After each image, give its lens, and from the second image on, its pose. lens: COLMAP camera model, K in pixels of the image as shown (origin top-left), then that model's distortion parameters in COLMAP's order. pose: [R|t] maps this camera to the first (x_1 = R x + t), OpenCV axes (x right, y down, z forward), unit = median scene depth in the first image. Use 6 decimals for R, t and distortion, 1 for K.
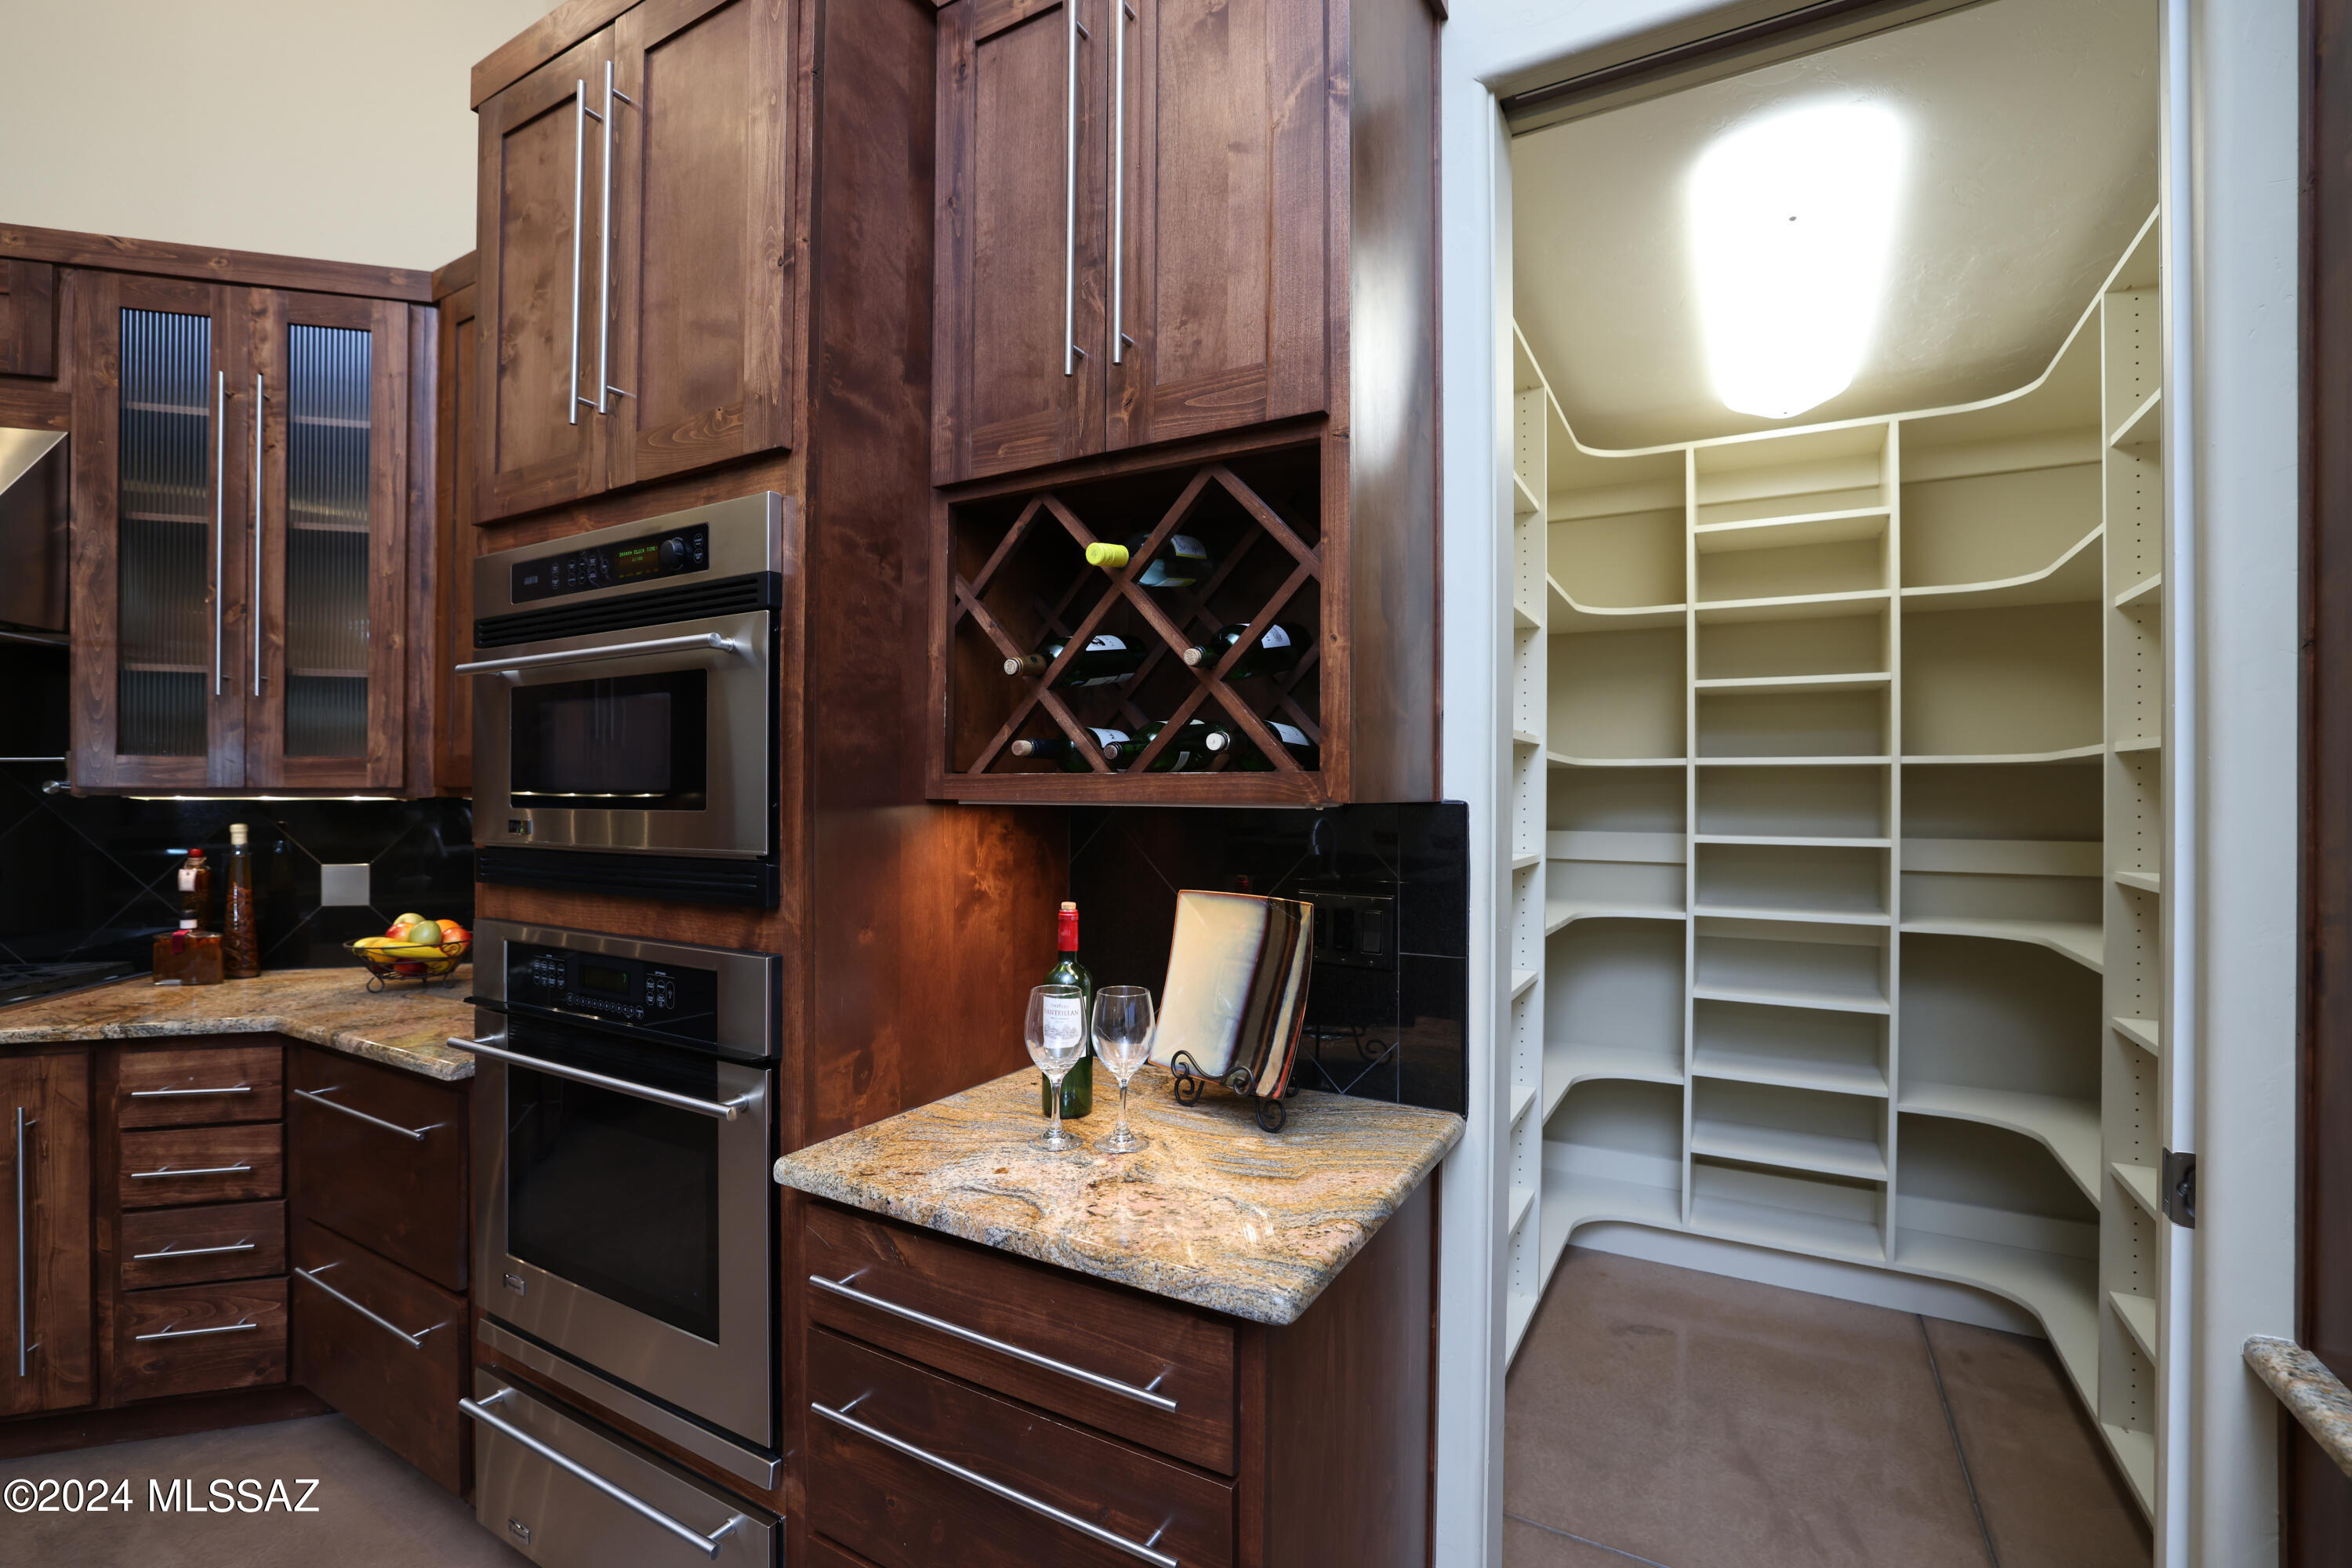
lens RADIAL K [[1026.3, 0, 1191.0], [0, 1026.3, 789.9], [0, 0, 1]] dist [-0.029638, 0.006571]
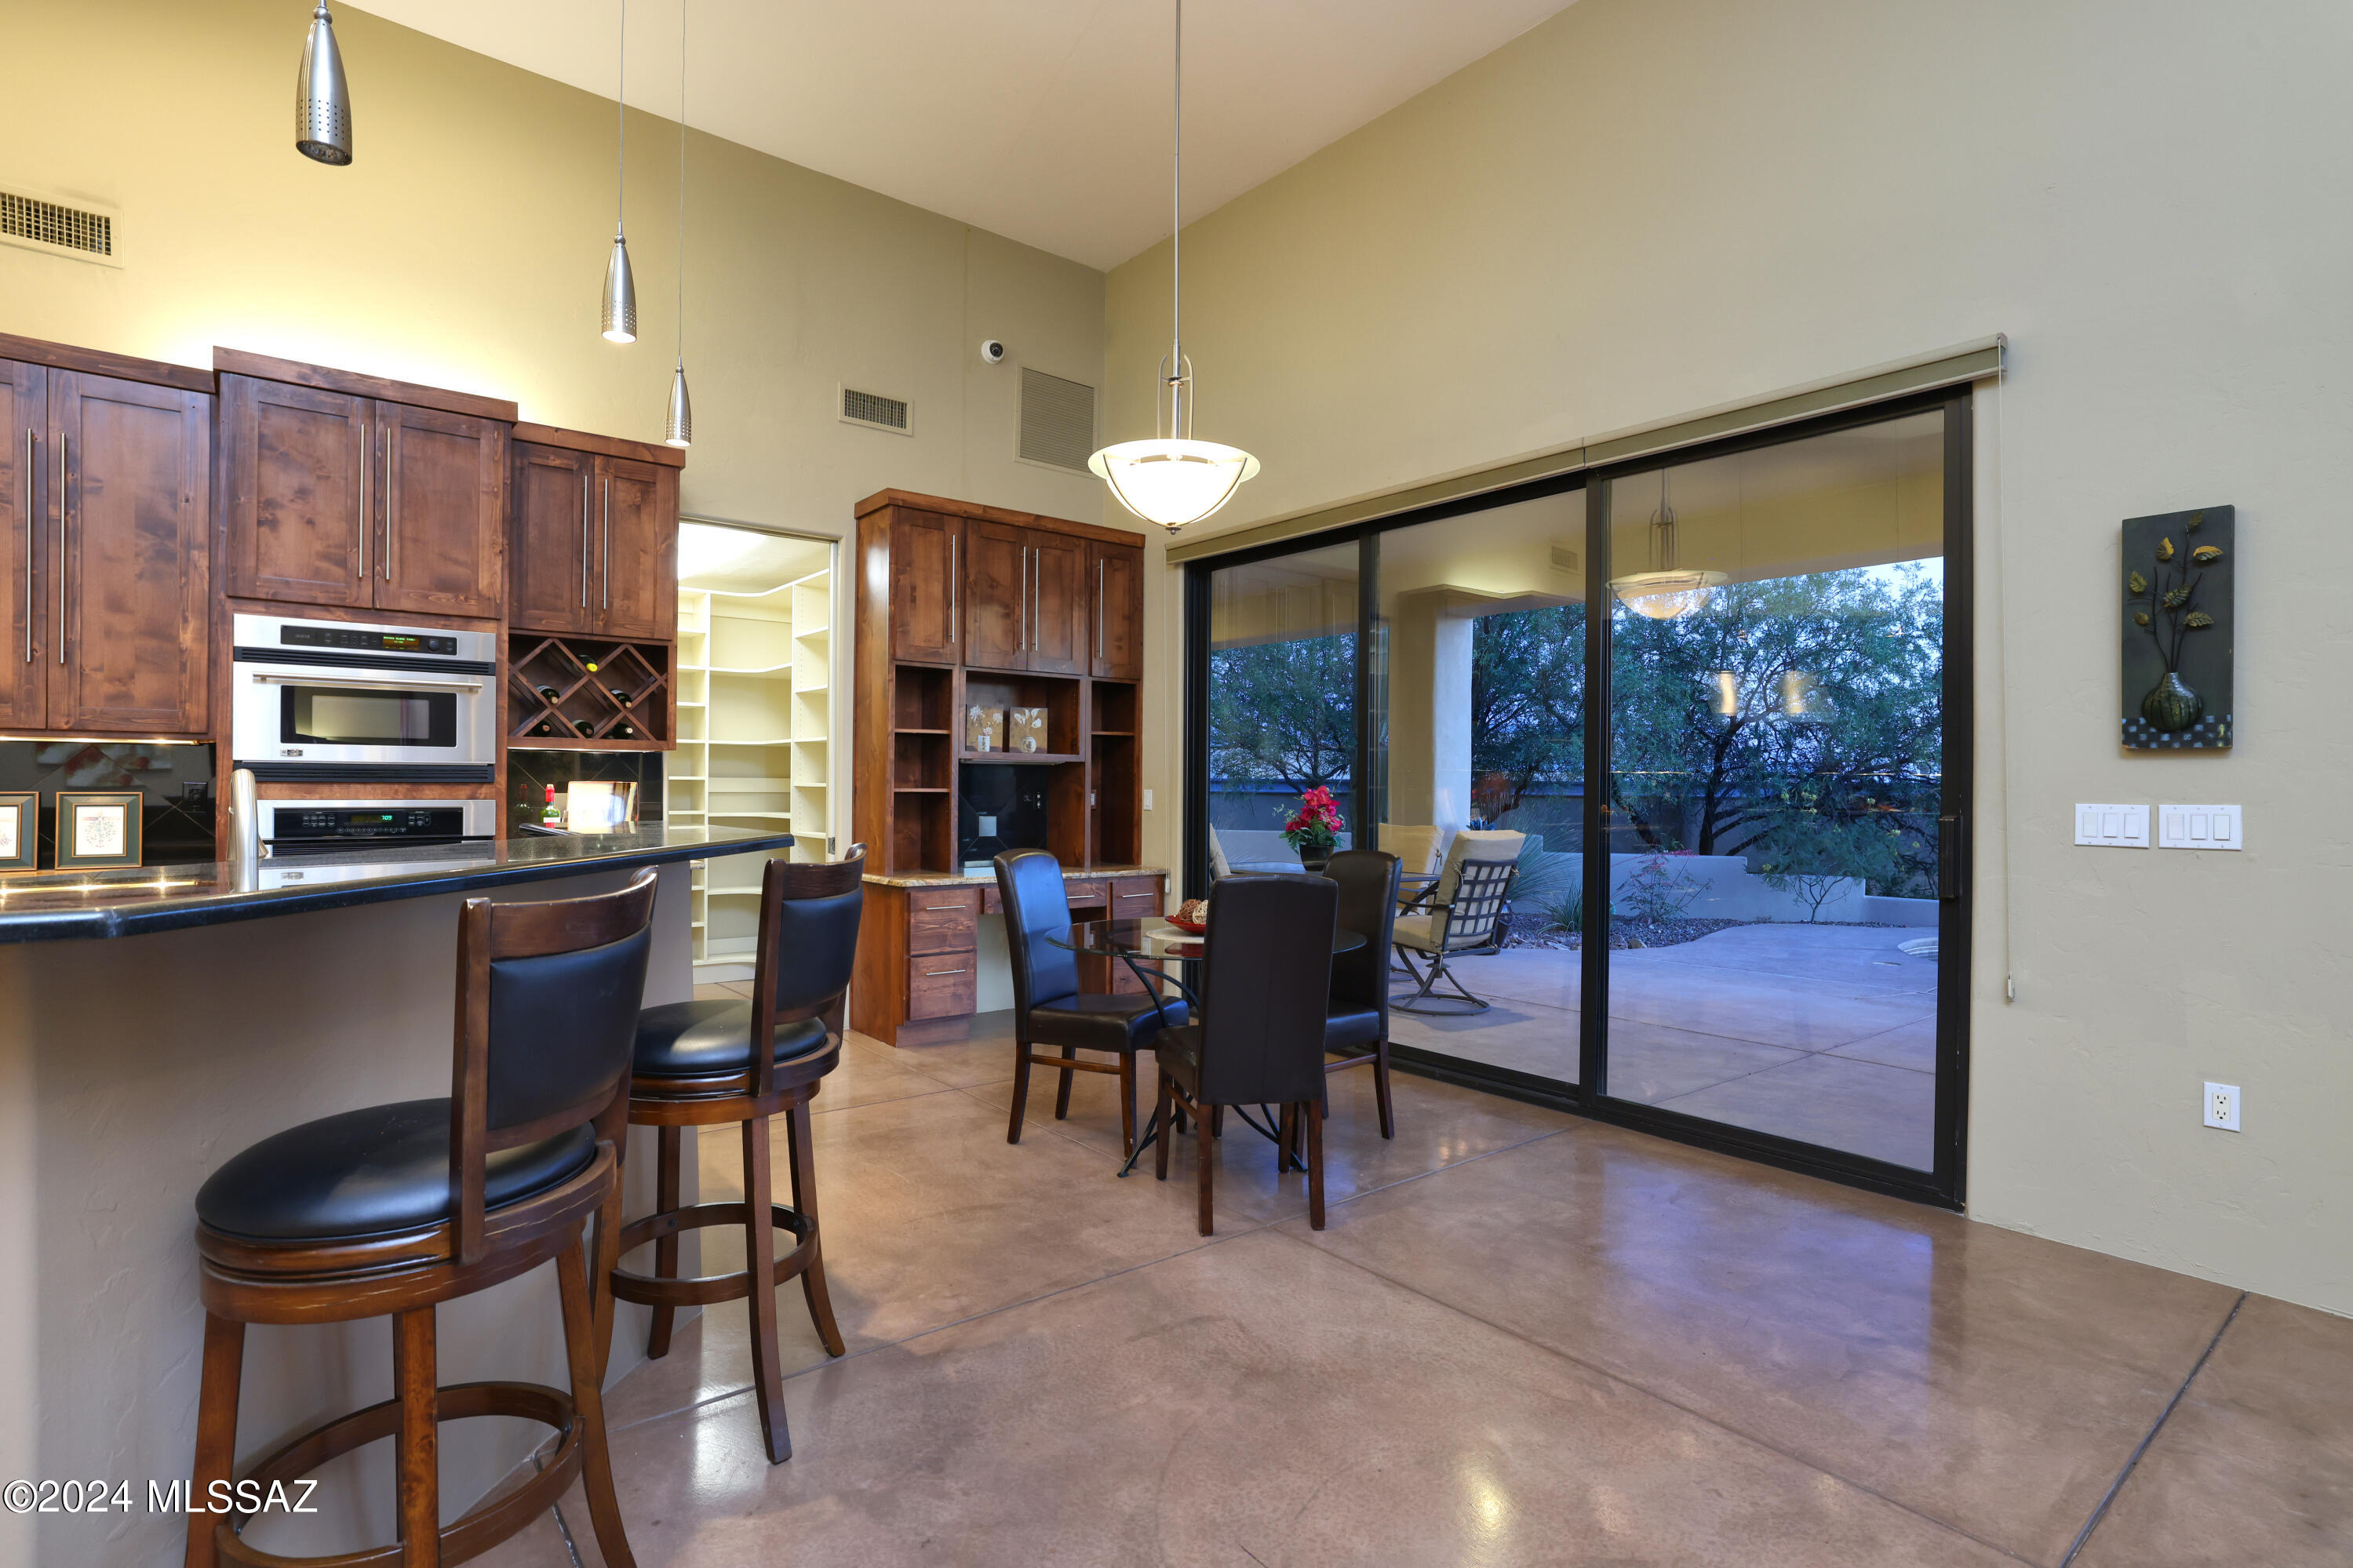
lens RADIAL K [[1191.0, 0, 1236.9], [0, 1191.0, 792.0], [0, 0, 1]] dist [-0.025814, 0.007299]
pose [[0.335695, -0.005956, 0.941952, -1.644160], [-0.011449, 0.999880, 0.010403, 0.050098], [-0.941901, -0.014277, 0.335586, -1.187631]]
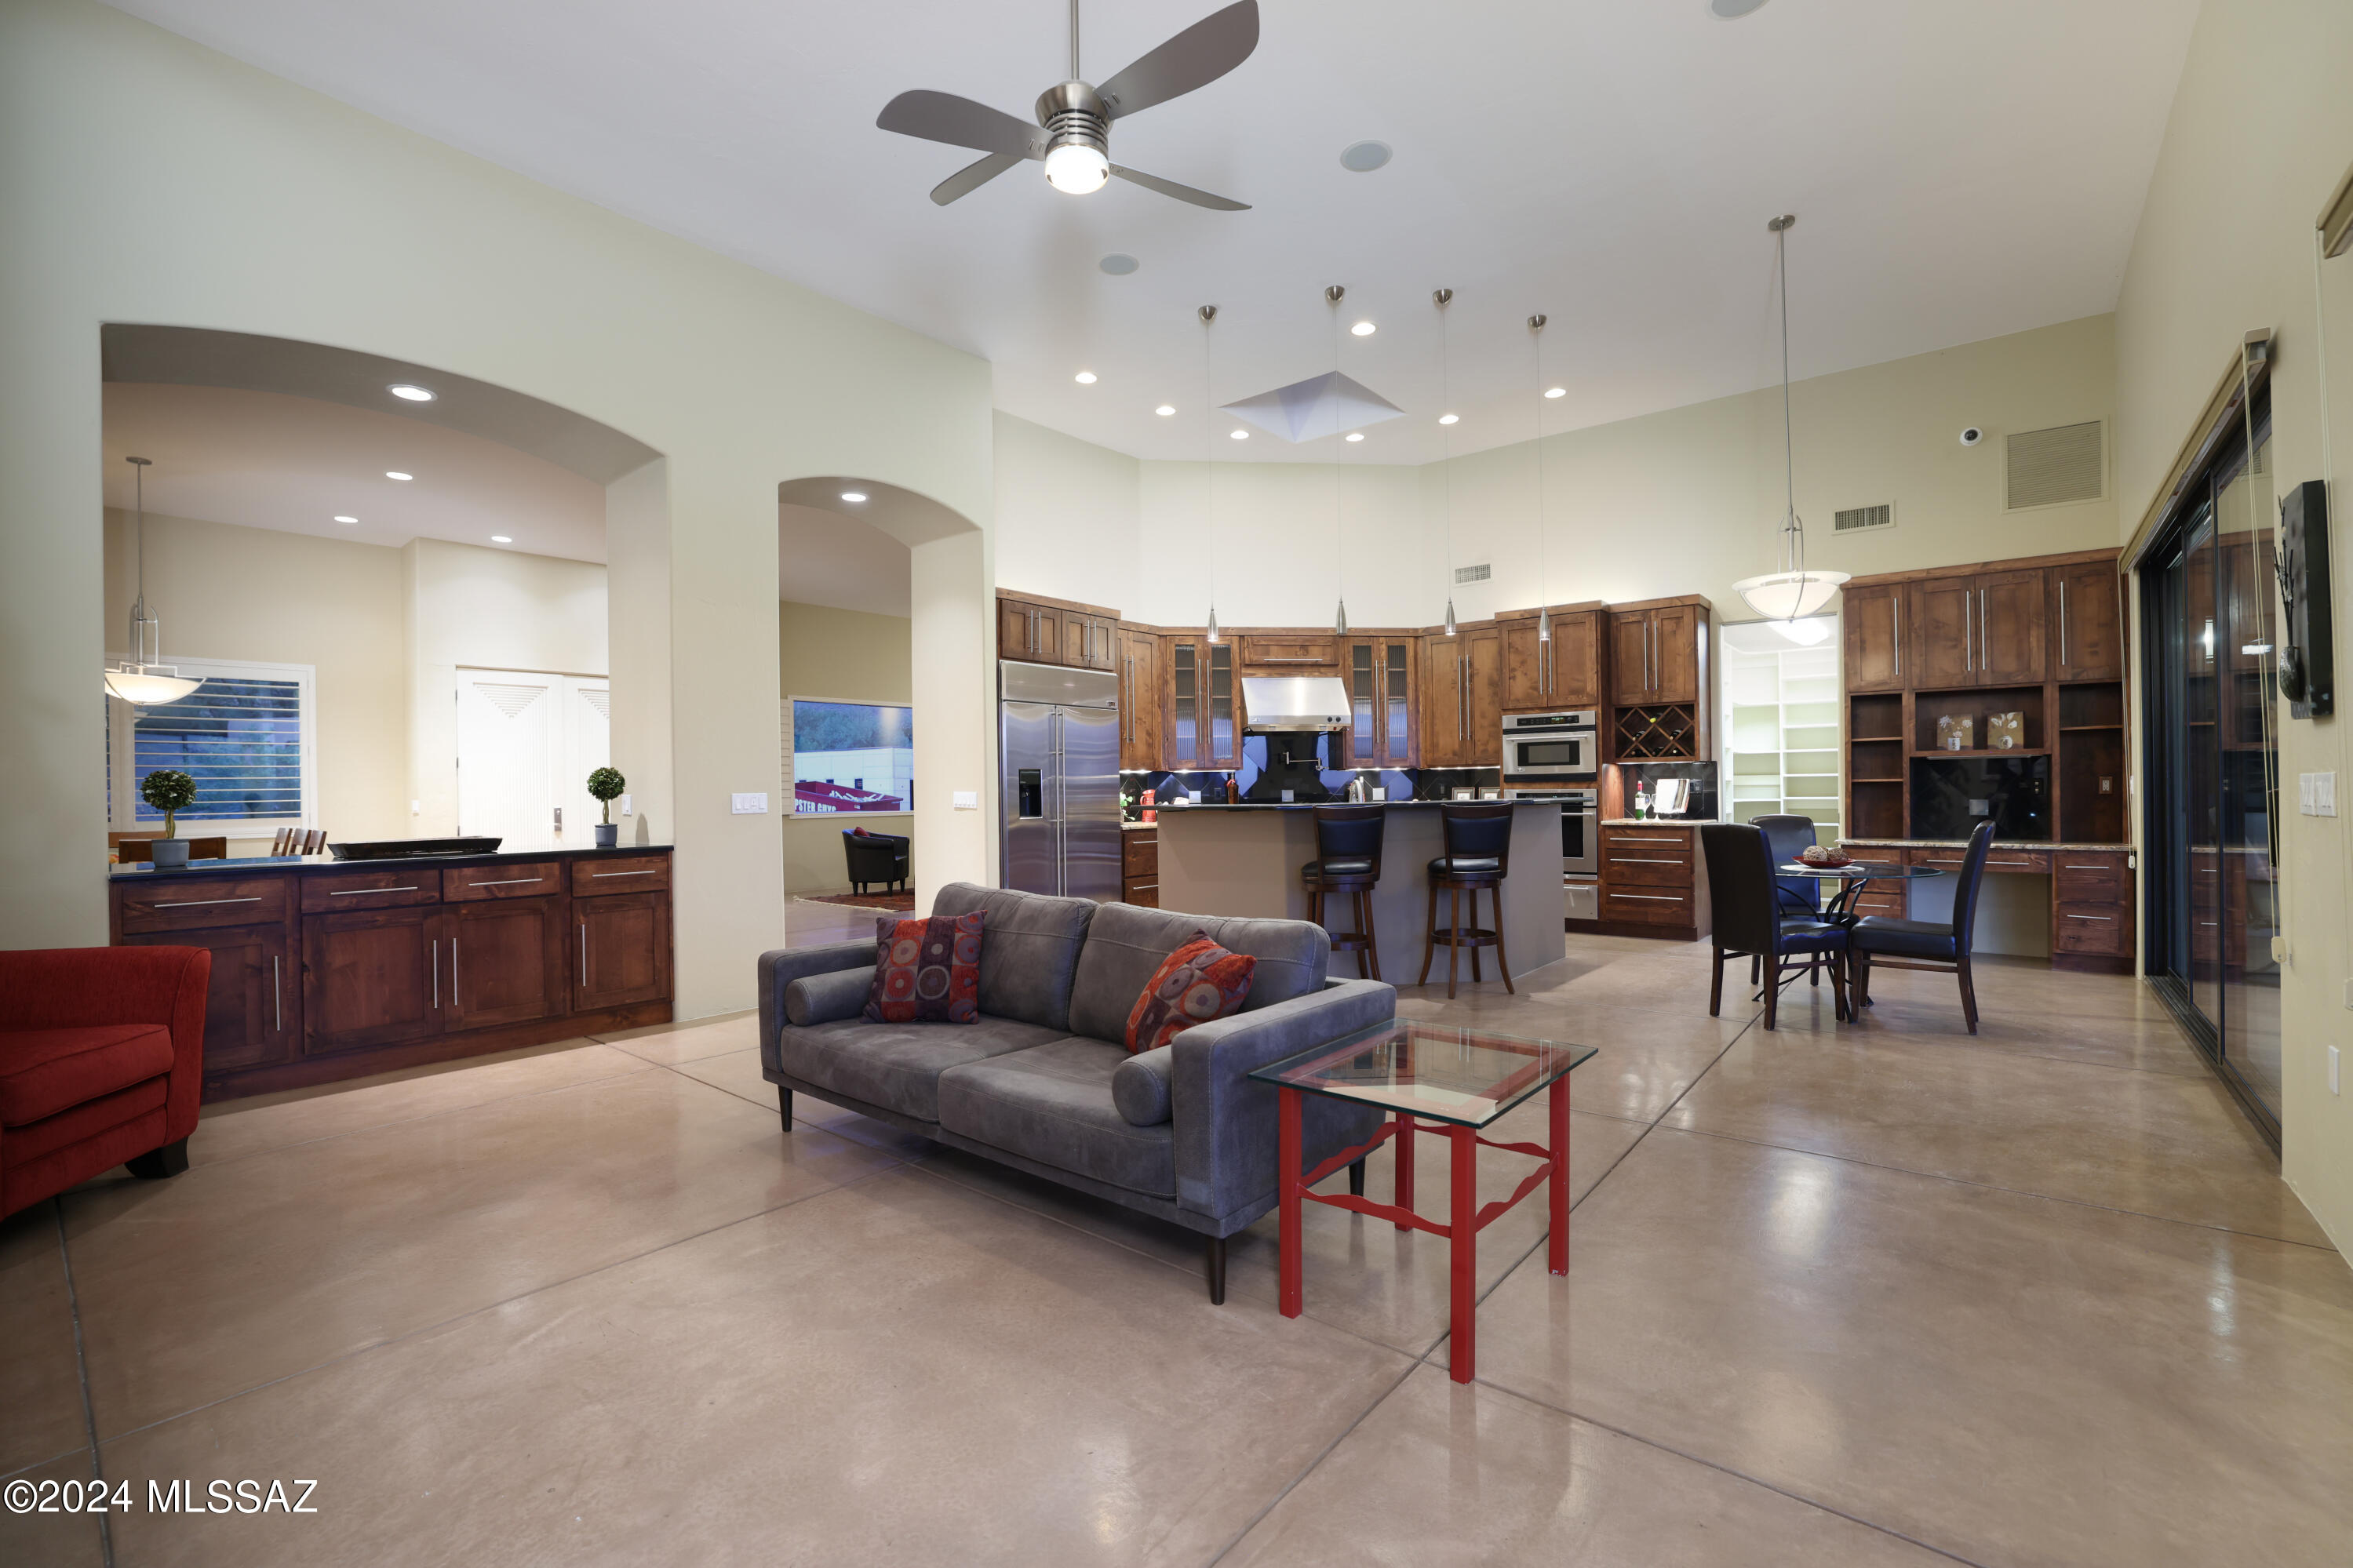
lens RADIAL K [[1026.6, 0, 1185.5], [0, 1026.6, 792.4], [0, 0, 1]] dist [-0.029638, 0.006571]
pose [[0.986862, -0.016400, -0.160732, -1.075597], [0.018068, 0.999797, 0.008925, 0.051210], [0.160553, -0.011711, 0.986958, -3.123196]]
